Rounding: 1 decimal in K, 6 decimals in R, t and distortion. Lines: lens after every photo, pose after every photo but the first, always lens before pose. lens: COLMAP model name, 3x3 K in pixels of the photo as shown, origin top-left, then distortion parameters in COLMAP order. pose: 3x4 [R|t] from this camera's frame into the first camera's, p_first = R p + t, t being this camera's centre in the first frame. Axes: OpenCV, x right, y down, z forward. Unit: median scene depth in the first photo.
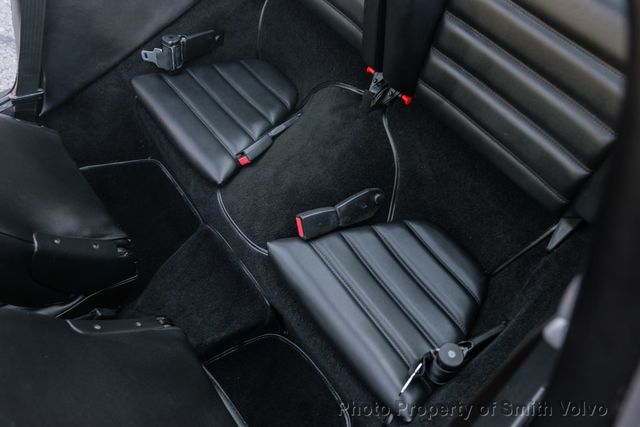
lens RADIAL K [[522.2, 0, 320.0], [0, 522.2, 213.5], [0, 0, 1]] dist [0.003536, -0.007560]
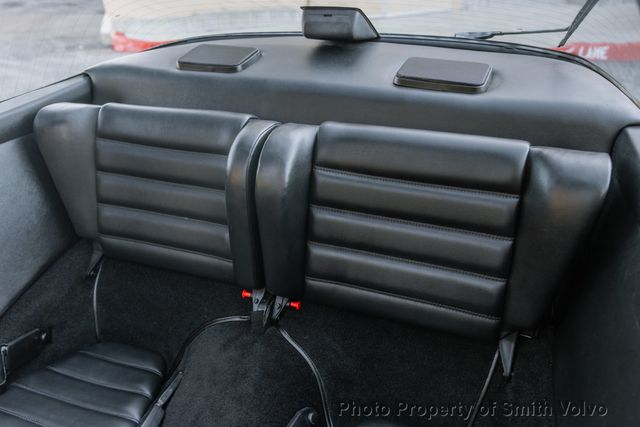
lens RADIAL K [[522.2, 0, 320.0], [0, 522.2, 213.5], [0, 0, 1]] dist [0.003536, -0.007560]
pose [[0.855475, -0.241878, 0.457884, -0.190193], [0.441391, 0.802988, -0.400481, 0.050154], [-0.270808, 0.544707, 0.793699, 0.122492]]
